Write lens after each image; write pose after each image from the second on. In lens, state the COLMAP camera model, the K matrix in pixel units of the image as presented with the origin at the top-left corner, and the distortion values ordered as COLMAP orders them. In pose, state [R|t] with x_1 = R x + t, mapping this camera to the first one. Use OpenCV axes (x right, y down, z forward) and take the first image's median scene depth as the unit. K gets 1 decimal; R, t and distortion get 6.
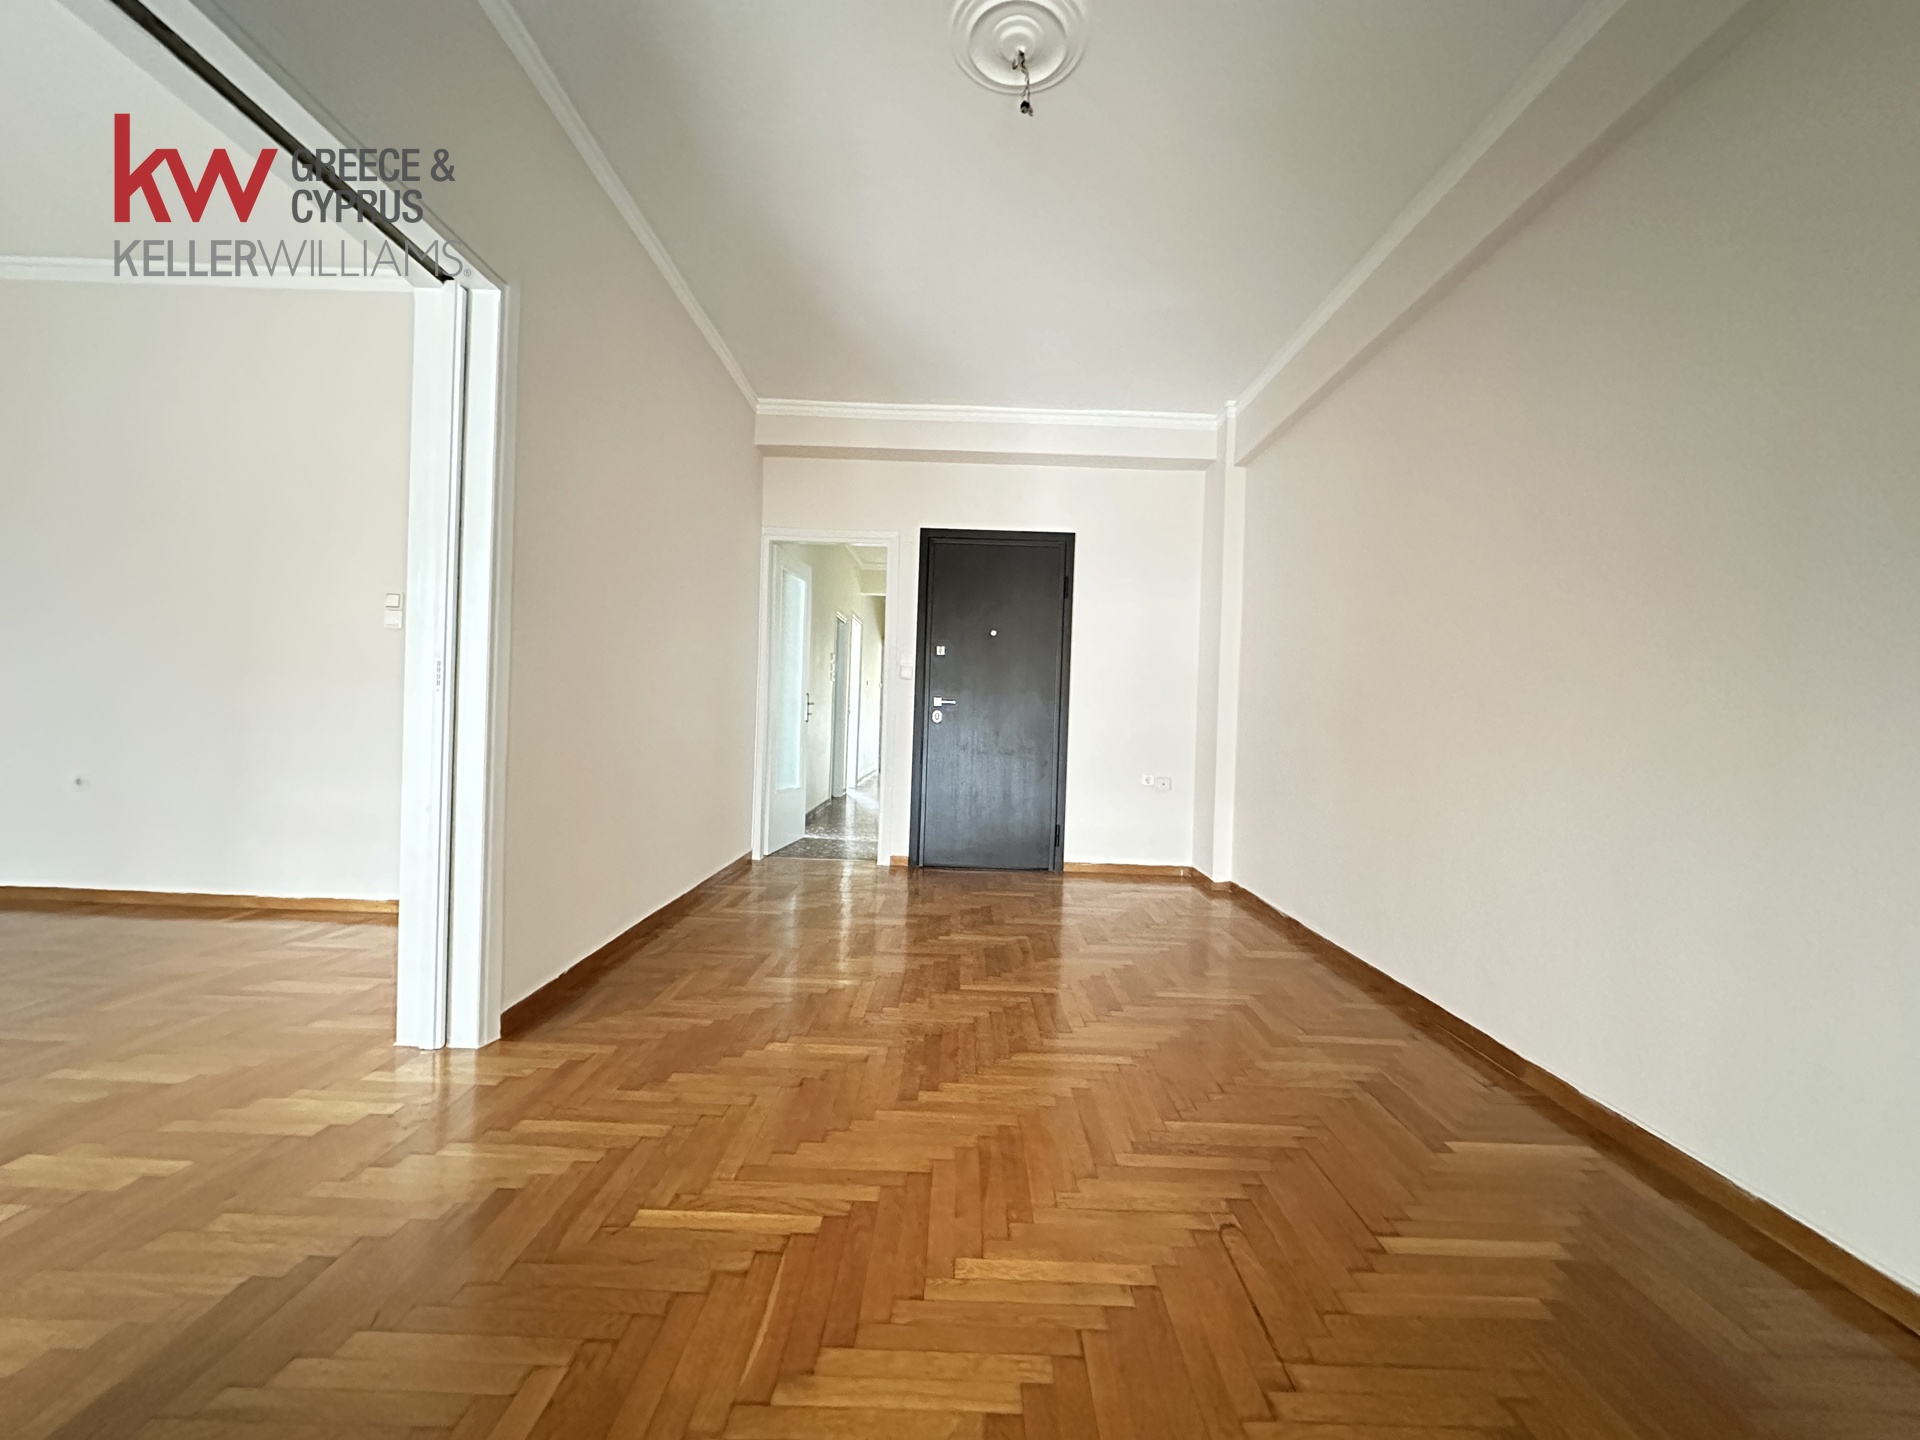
lens RADIAL K [[765.9, 0, 958.0], [0, 765.9, 718.5], [0, 0, 1]] dist [-0.002216, 0.000267]
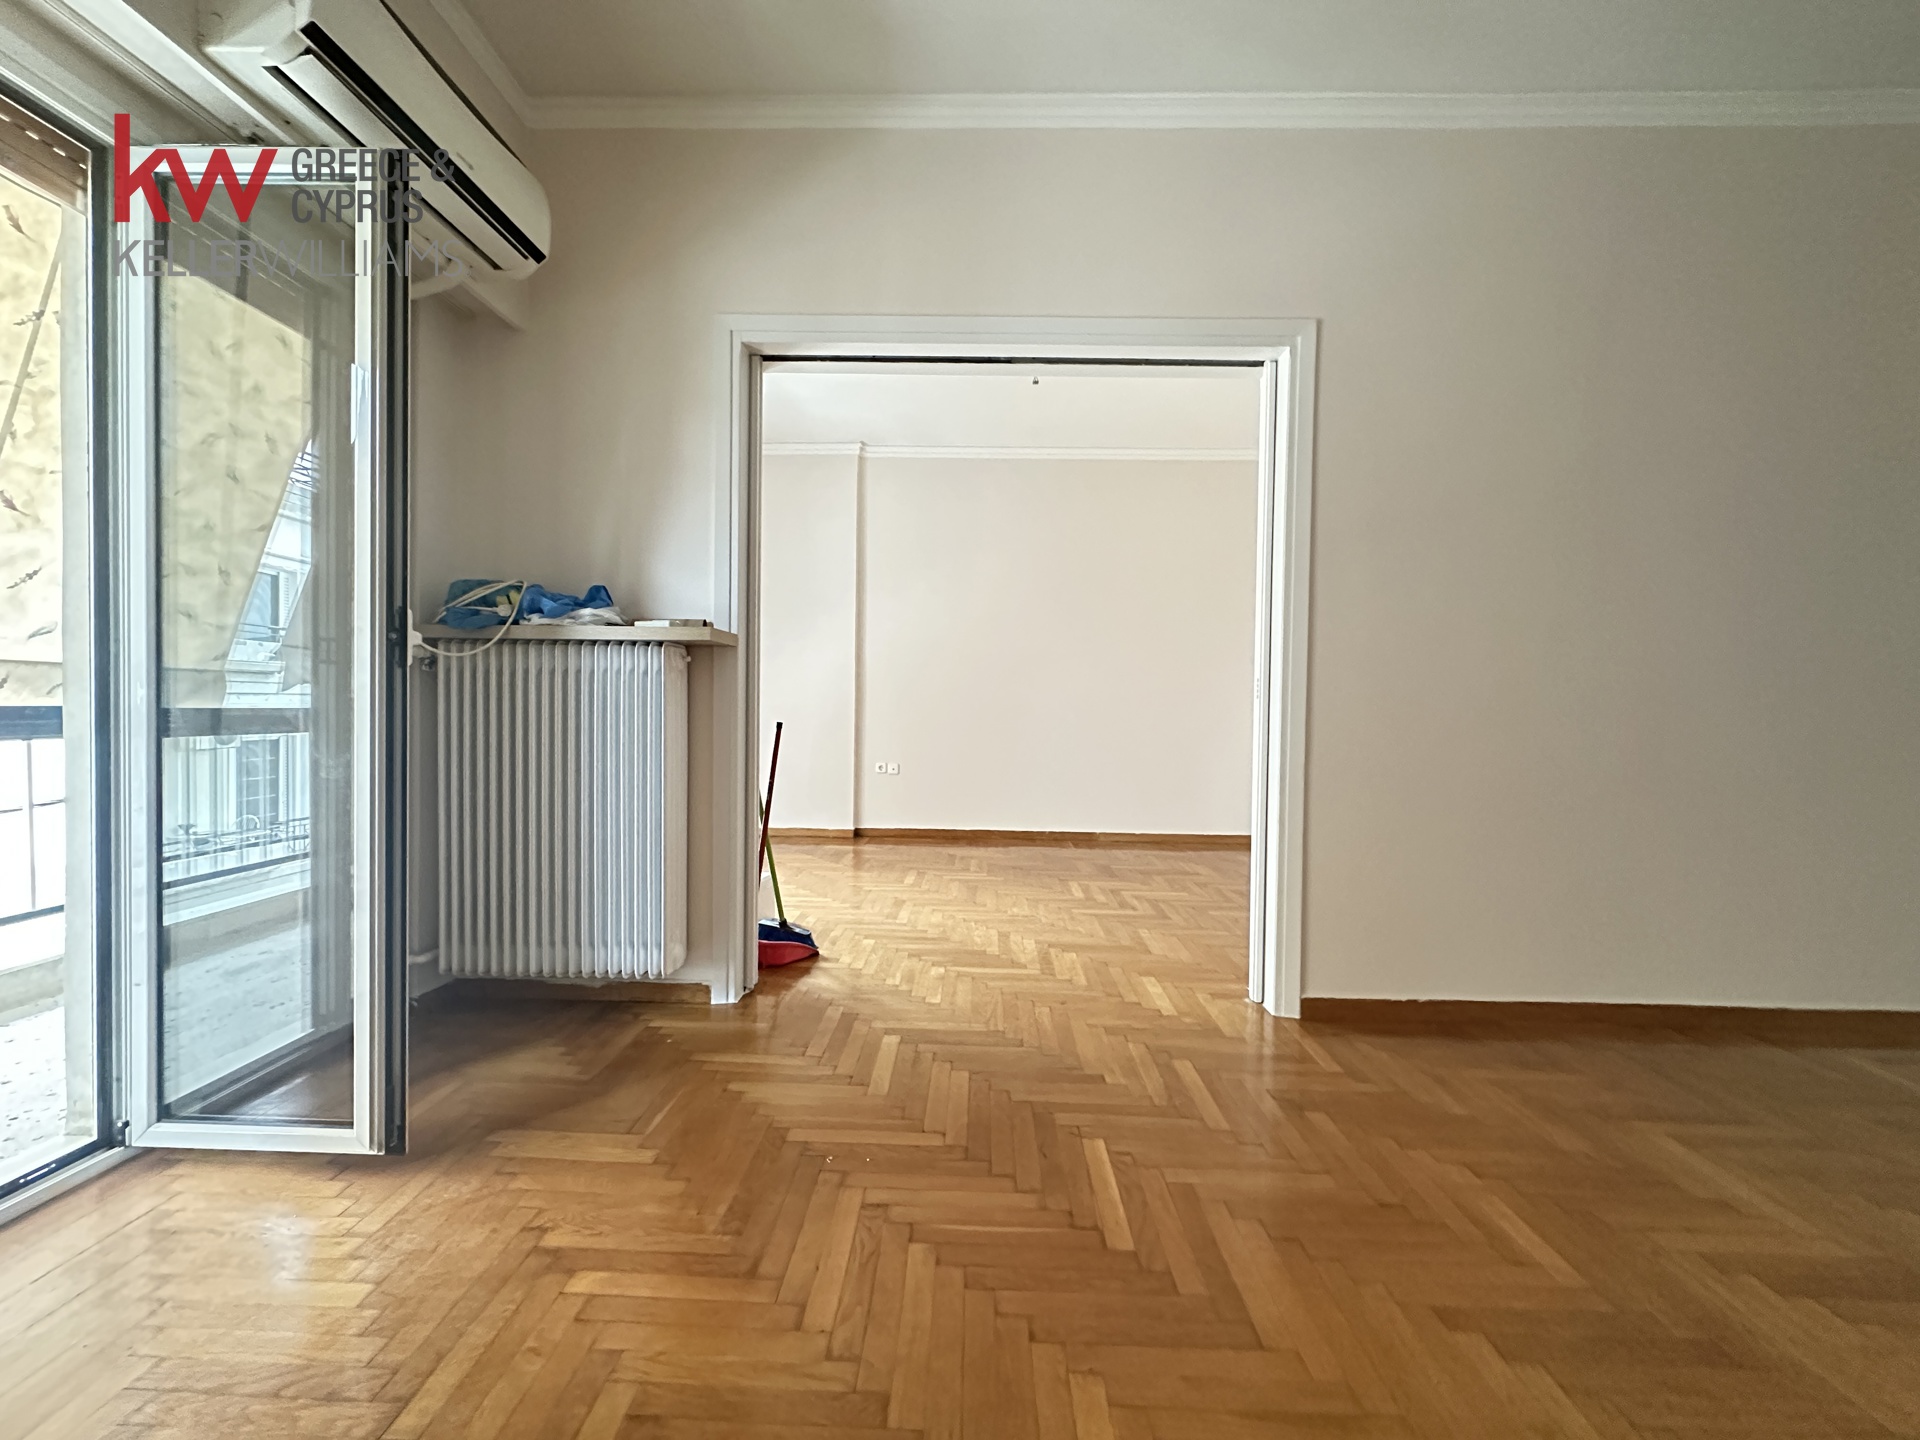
lens RADIAL K [[763.6, 0, 958.5], [0, 763.6, 719.2], [0, 0, 1]] dist [-0.001294, -0.000187]
pose [[-0.025452, -0.017846, -0.999517, 0.516612], [-0.018179, 0.999684, -0.017386, 0.017337], [0.999511, 0.017728, -0.025769, 0.537511]]
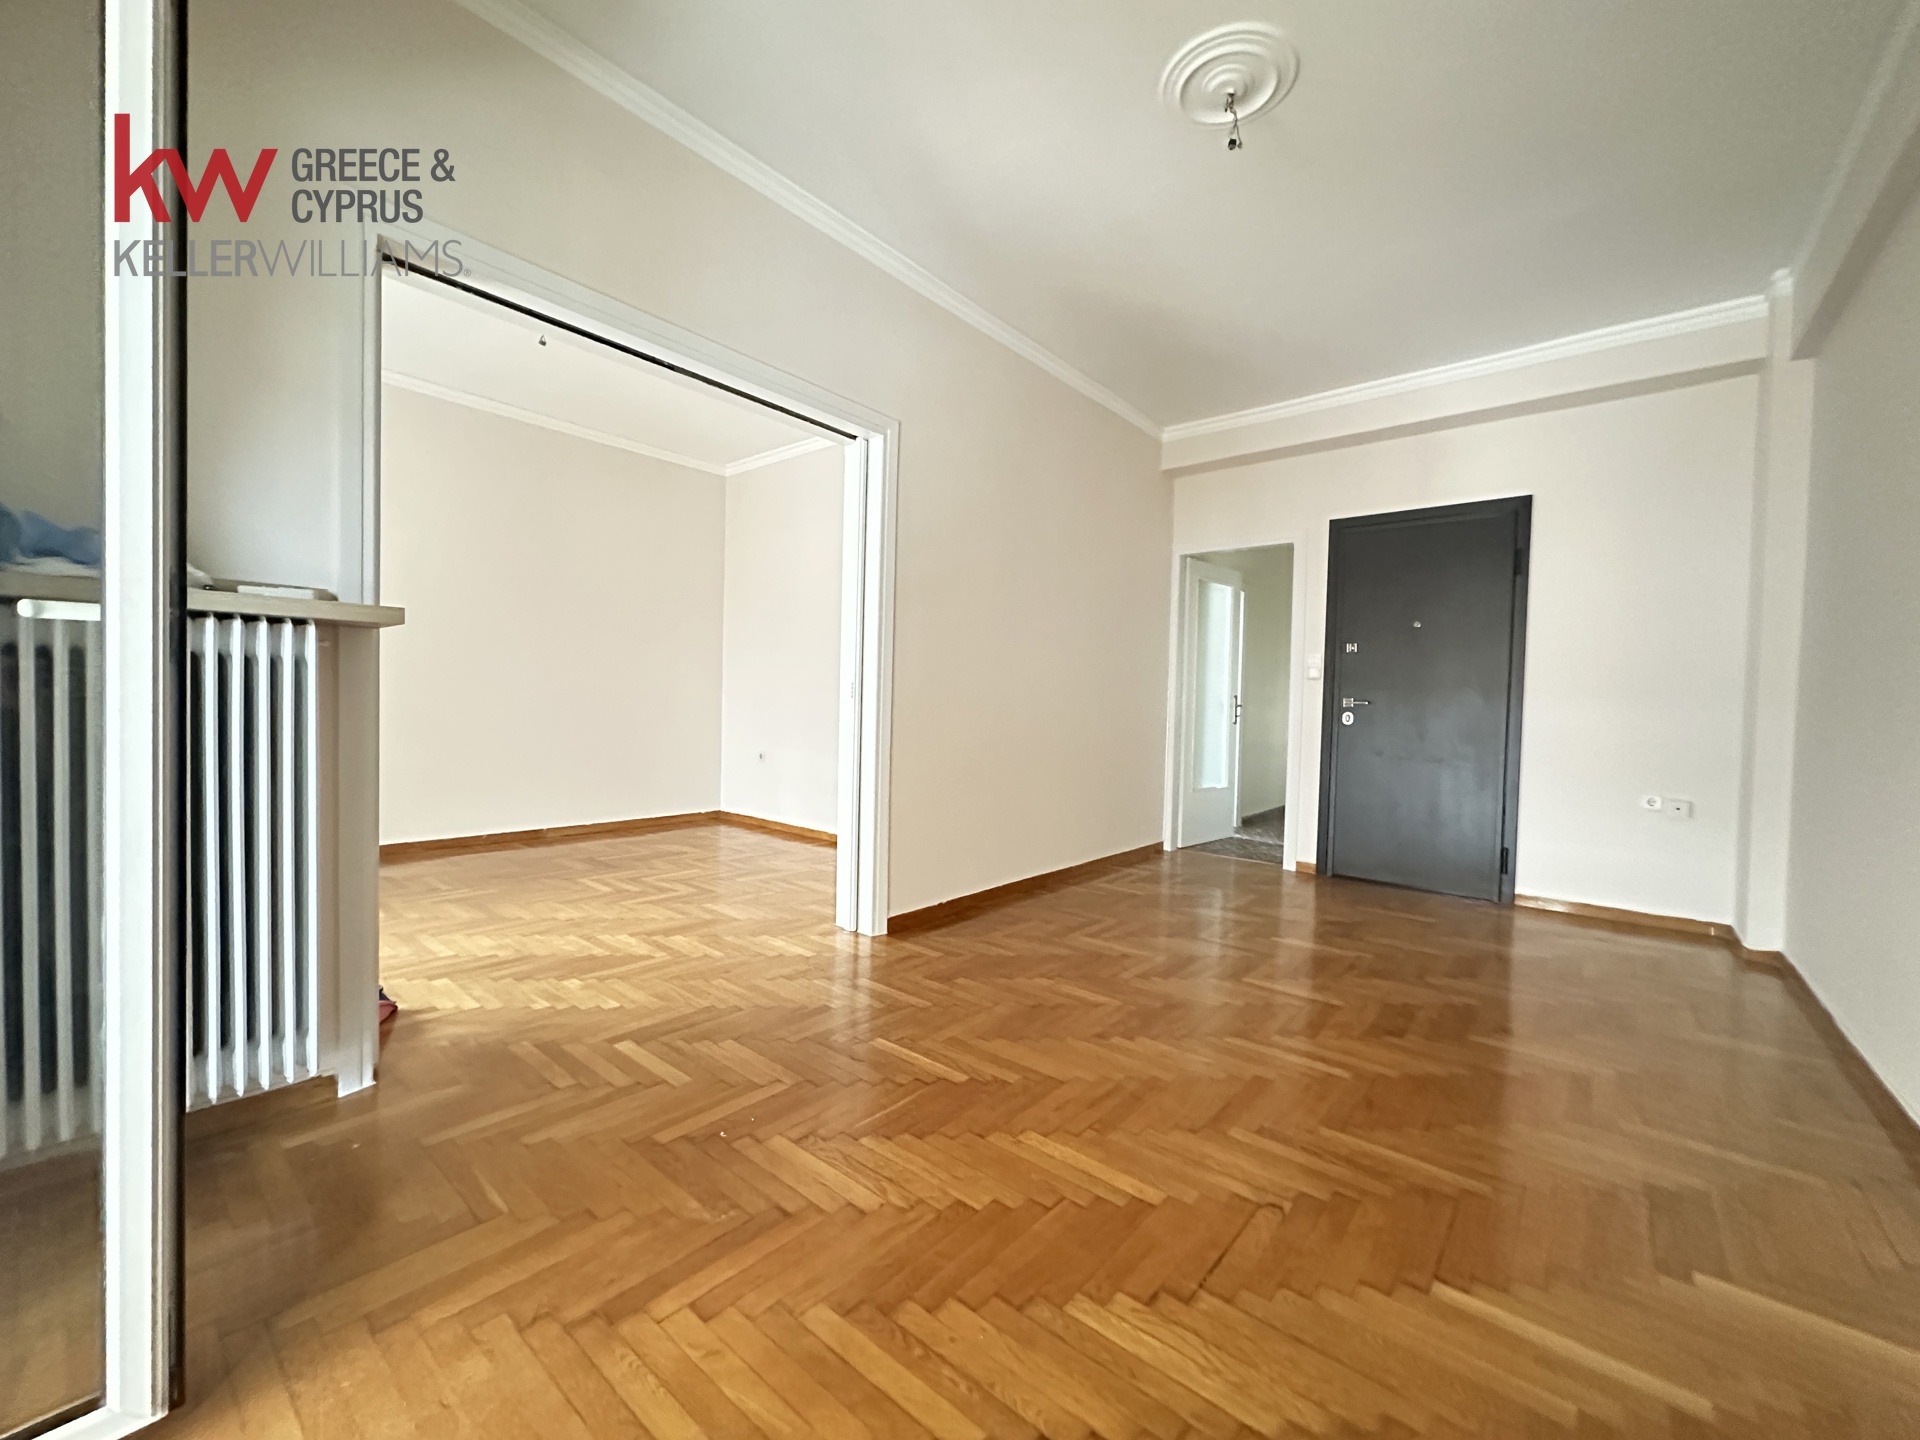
lens RADIAL K [[765.9, 0, 958.0], [0, 765.9, 718.5], [0, 0, 1]] dist [-0.002216, 0.000267]
pose [[0.764447, 0.000247, -0.644687, 0.474989], [-0.001693, 0.999997, -0.001625, 0.000100], [0.644685, 0.002334, 0.764445, -0.054196]]
